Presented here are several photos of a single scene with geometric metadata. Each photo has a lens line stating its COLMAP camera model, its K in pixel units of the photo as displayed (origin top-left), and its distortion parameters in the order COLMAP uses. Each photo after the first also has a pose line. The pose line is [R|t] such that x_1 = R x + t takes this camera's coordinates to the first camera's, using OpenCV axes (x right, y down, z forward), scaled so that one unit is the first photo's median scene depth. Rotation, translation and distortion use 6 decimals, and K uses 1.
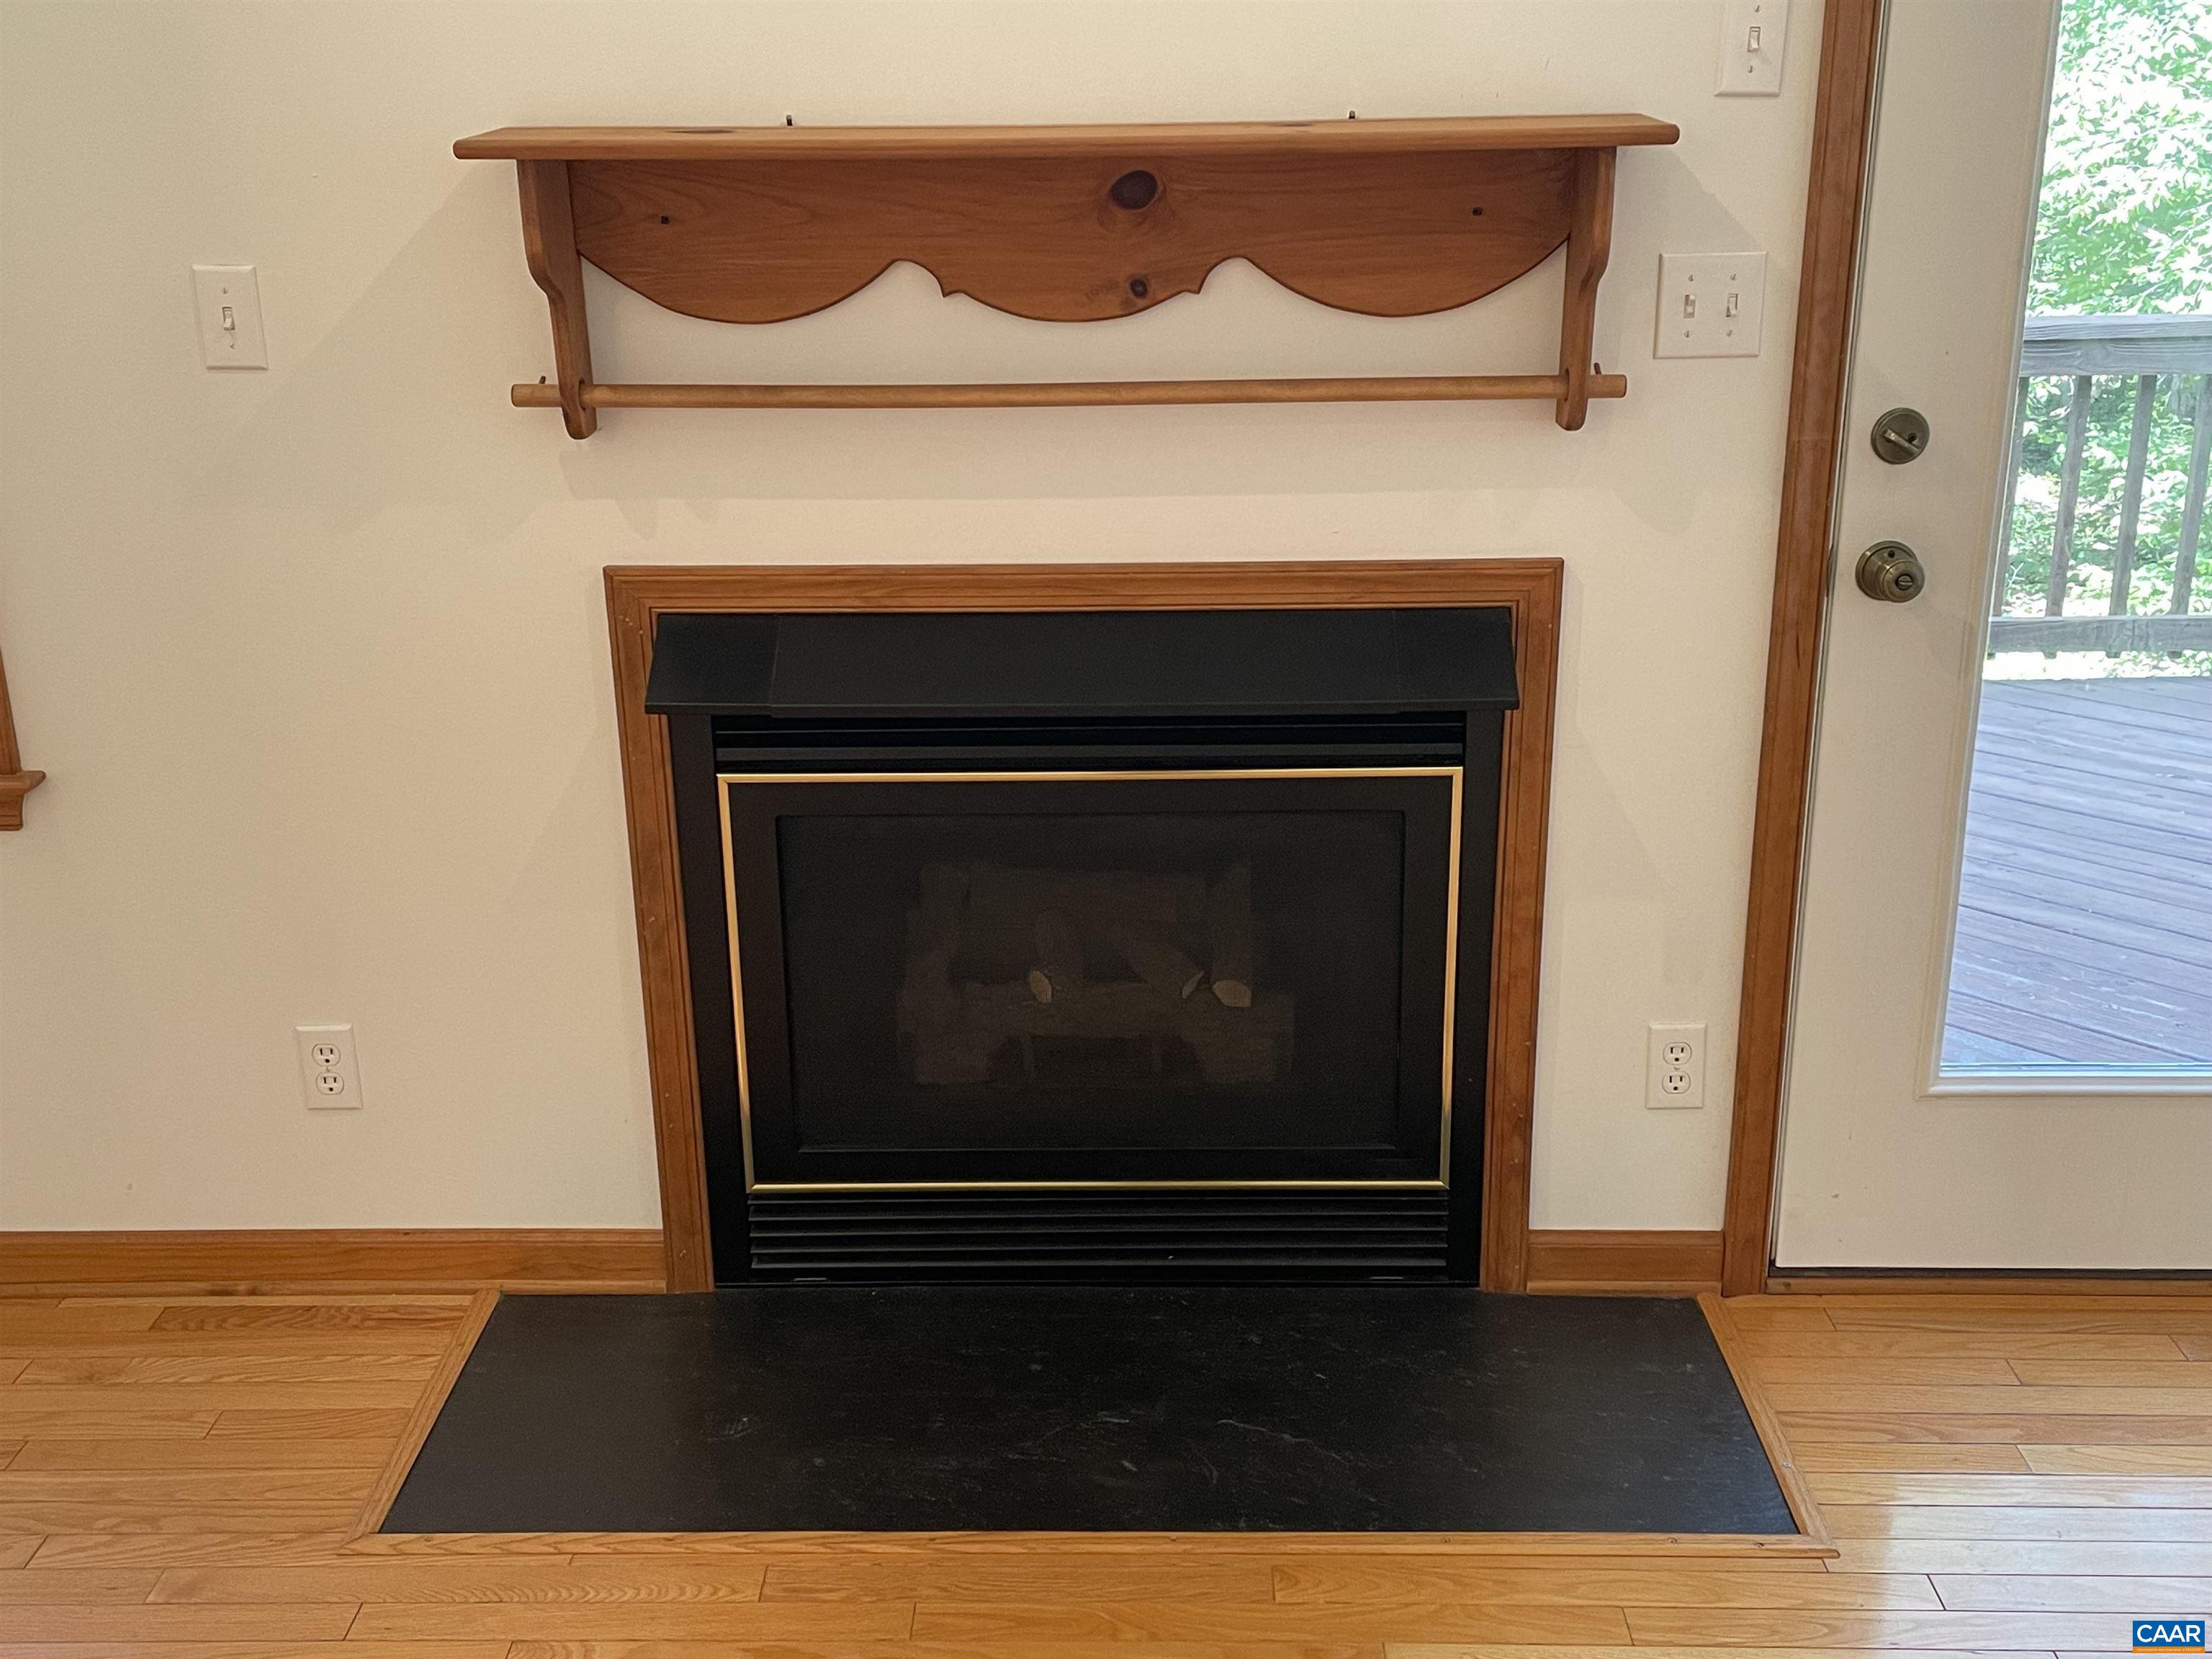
lens RADIAL K [[2256.1, 0, 1115.1], [0, 2256.1, 813.6], [0, 0, 1]] dist [0.071498, 0.000000]
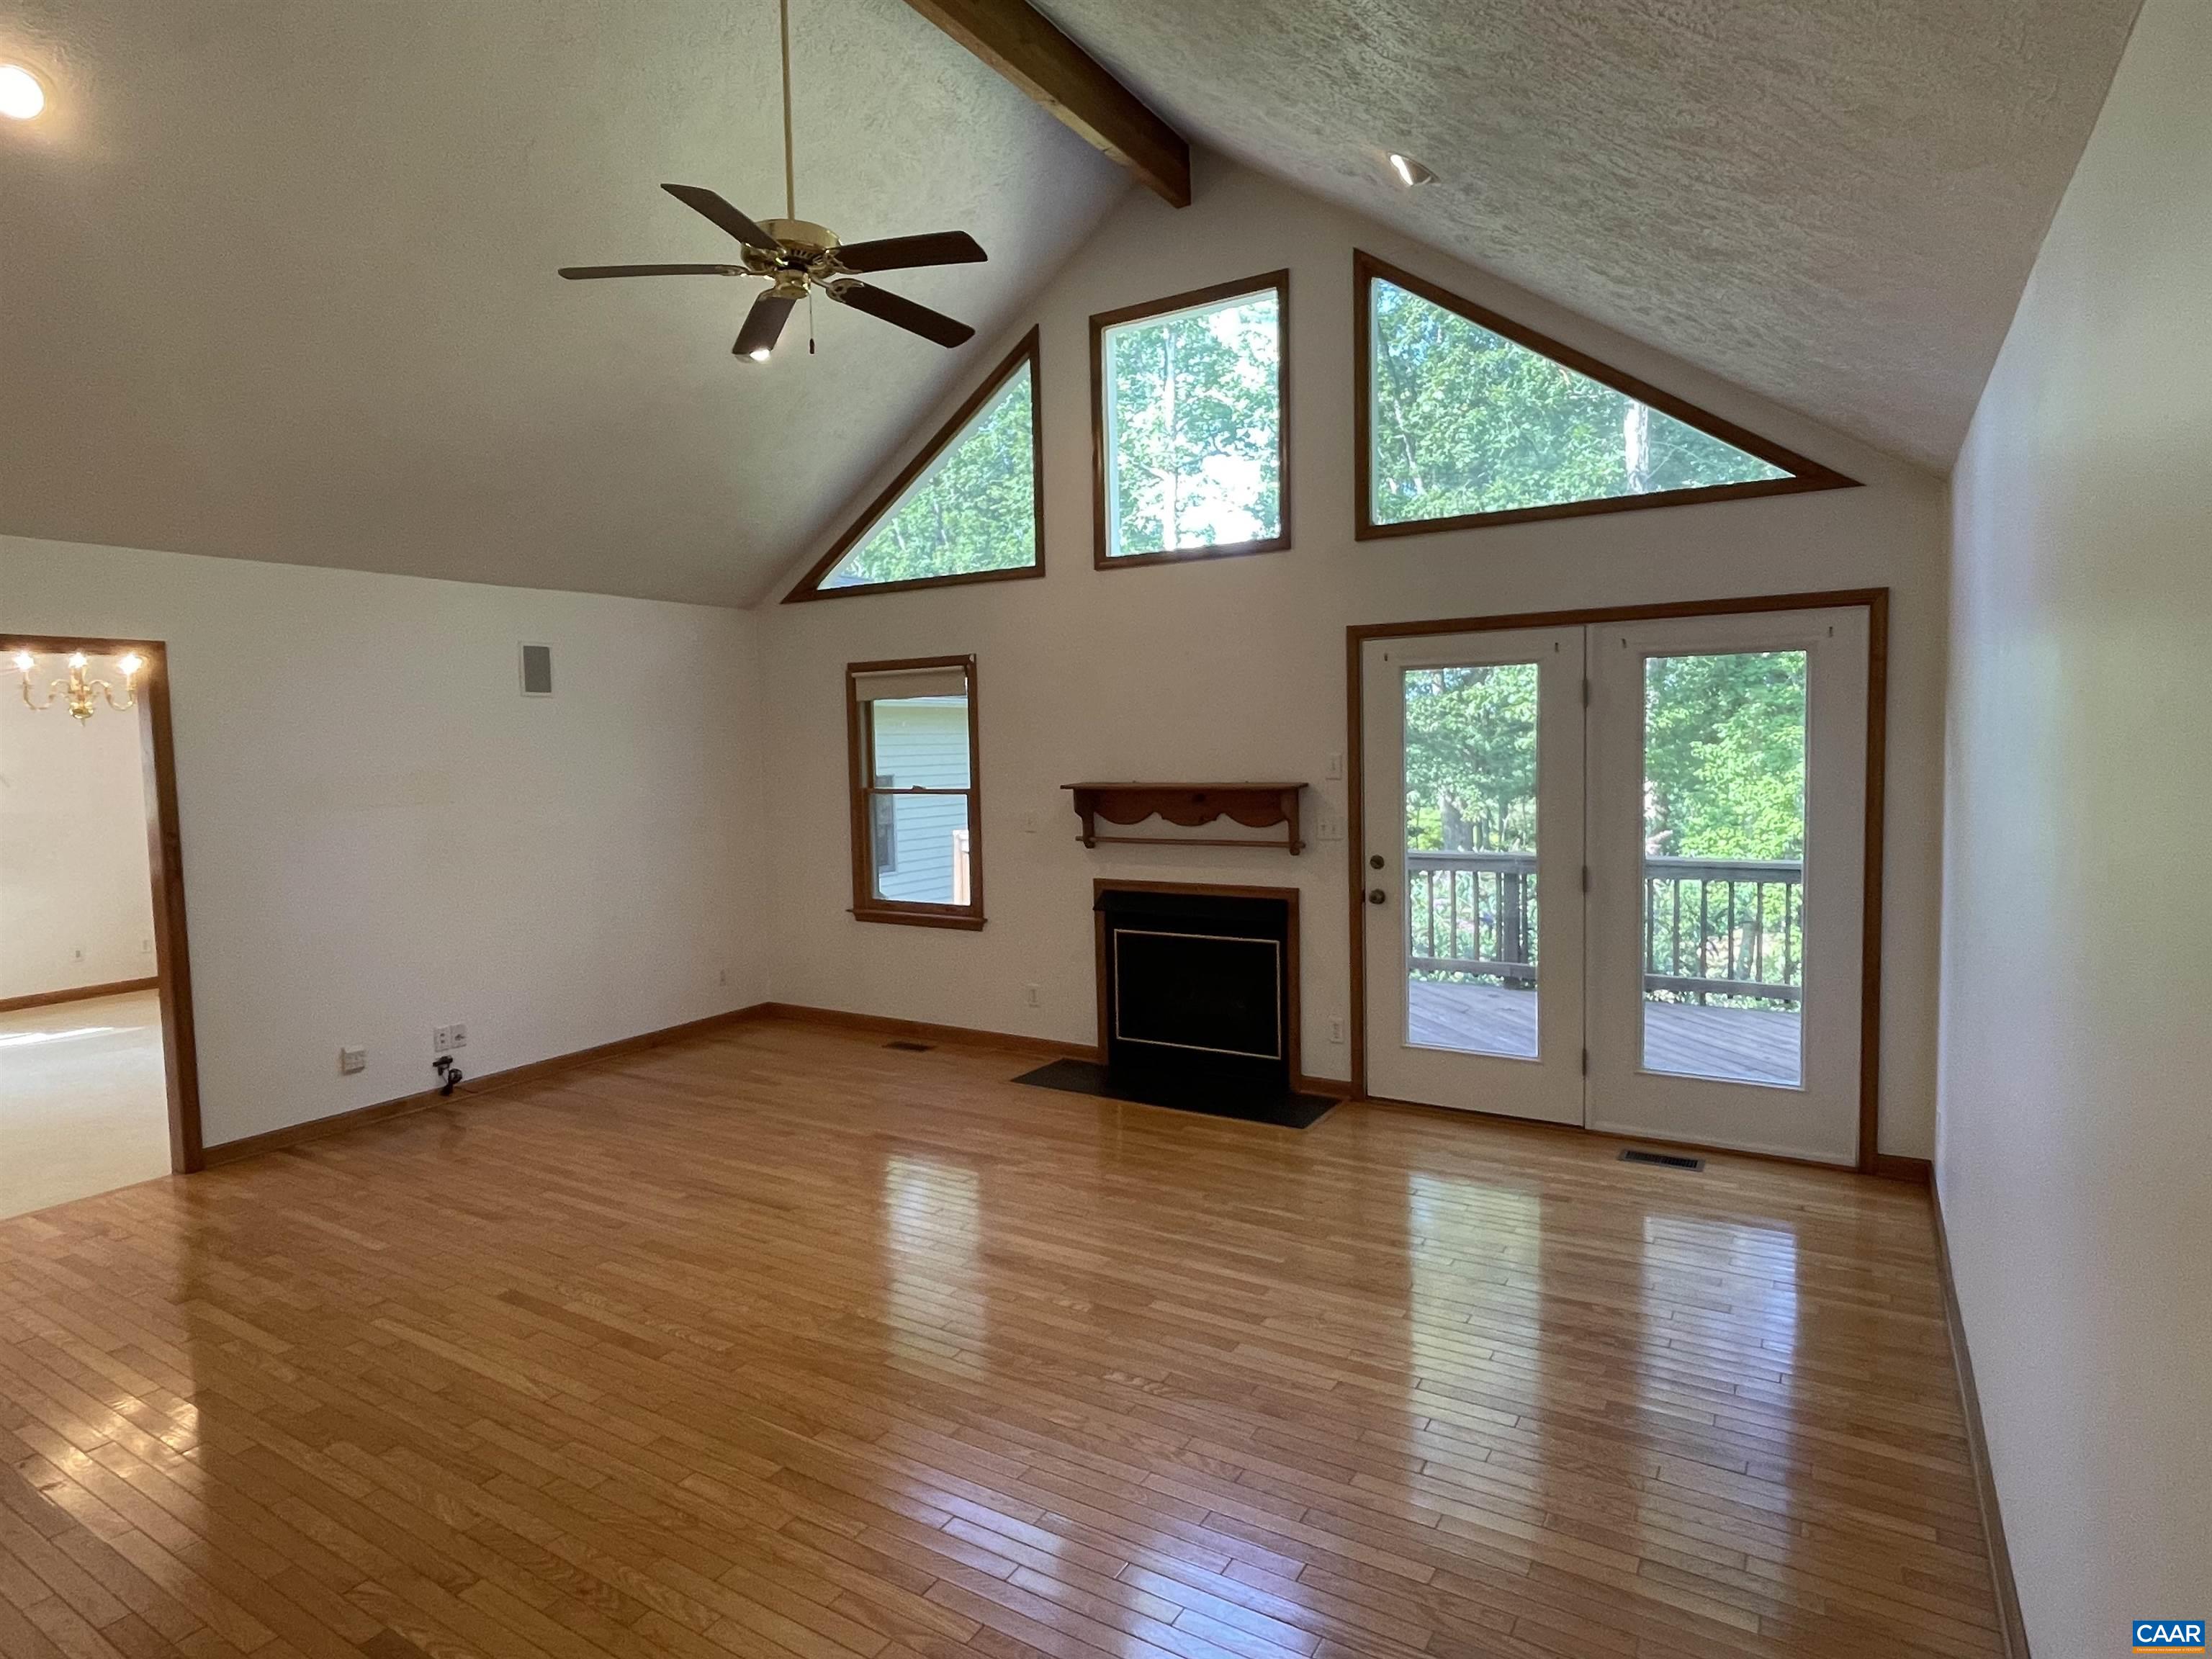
lens RADIAL K [[1210.3, 0, 1102.3], [0, 1210.3, 817.8], [0, 0, 1]] dist [0.001618, -0.003582]
pose [[0.862108, 0.027751, -0.505964, 0.974788], [-0.153600, 0.965832, -0.208745, 0.265800], [0.482883, 0.257677, 0.836915, -0.985233]]
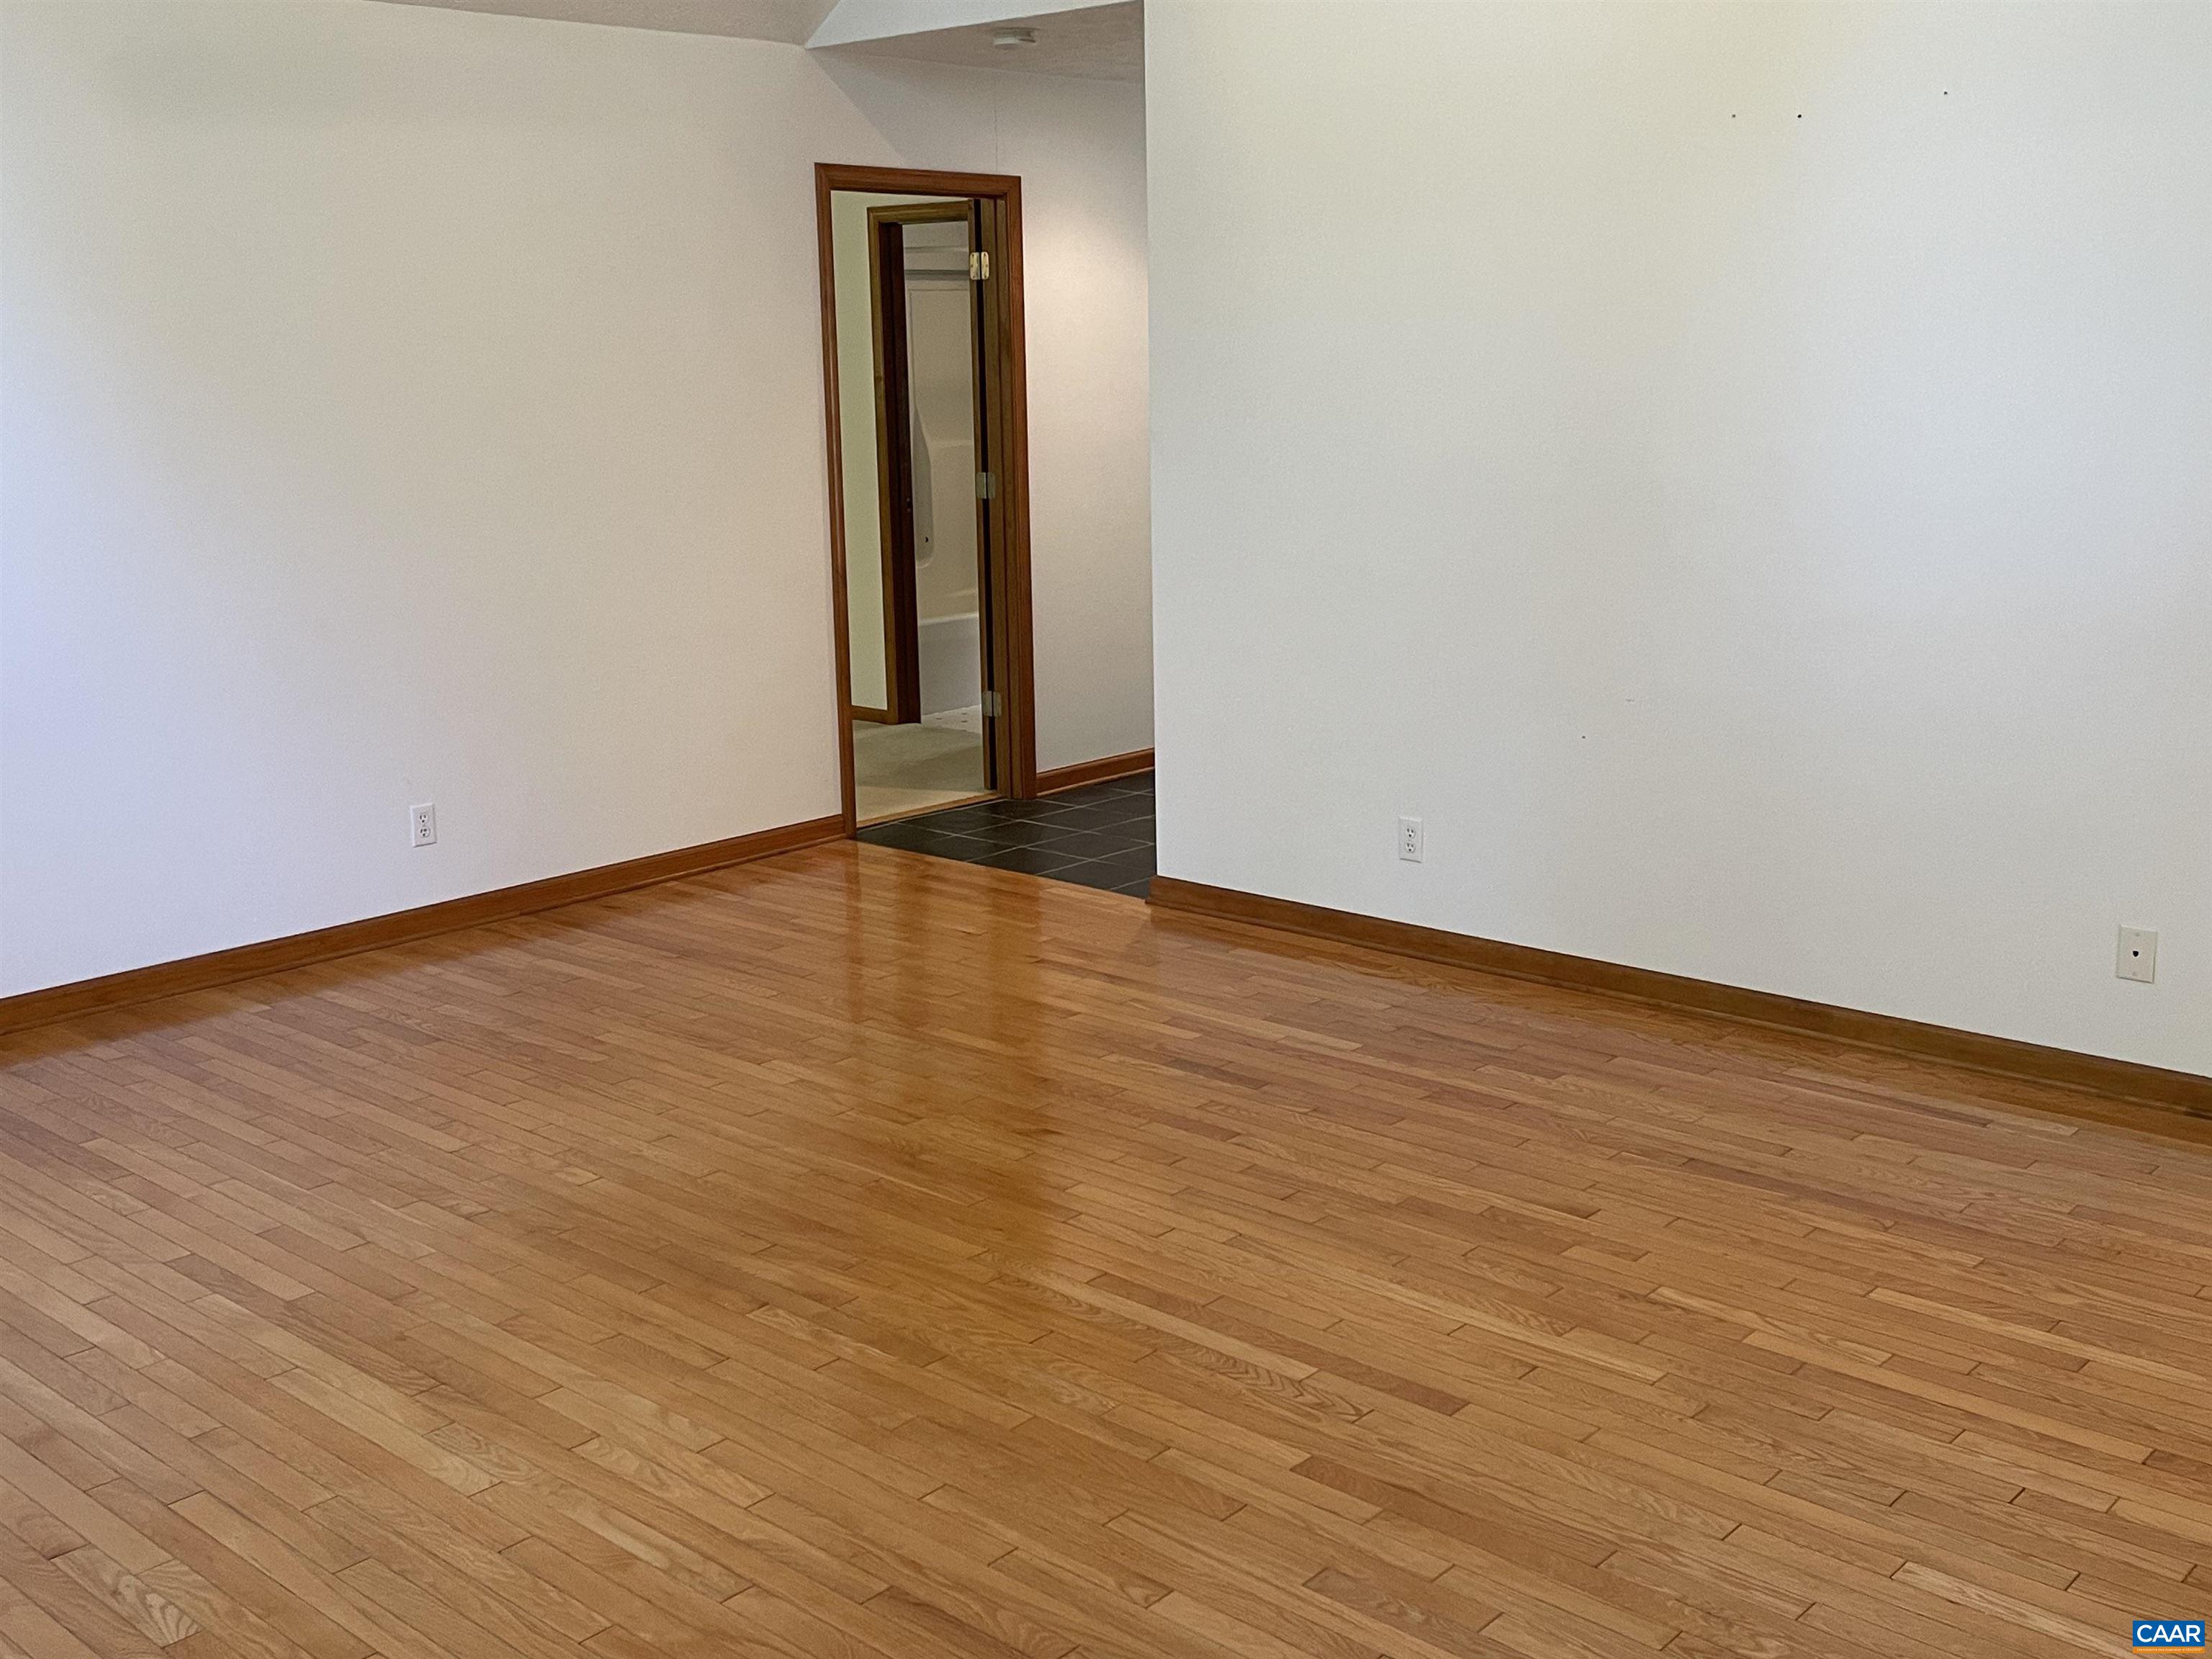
lens RADIAL K [[2256.1, 0, 1095.4], [0, 2256.1, 827.0], [0, 0, 1]] dist [0.071498, 0.000000]
pose [[-0.745755, -0.113824, 0.656425, -1.003008], [0.243841, 0.870295, 0.427934, -0.286125], [-0.619993, 0.479197, -0.621272, 0.792596]]
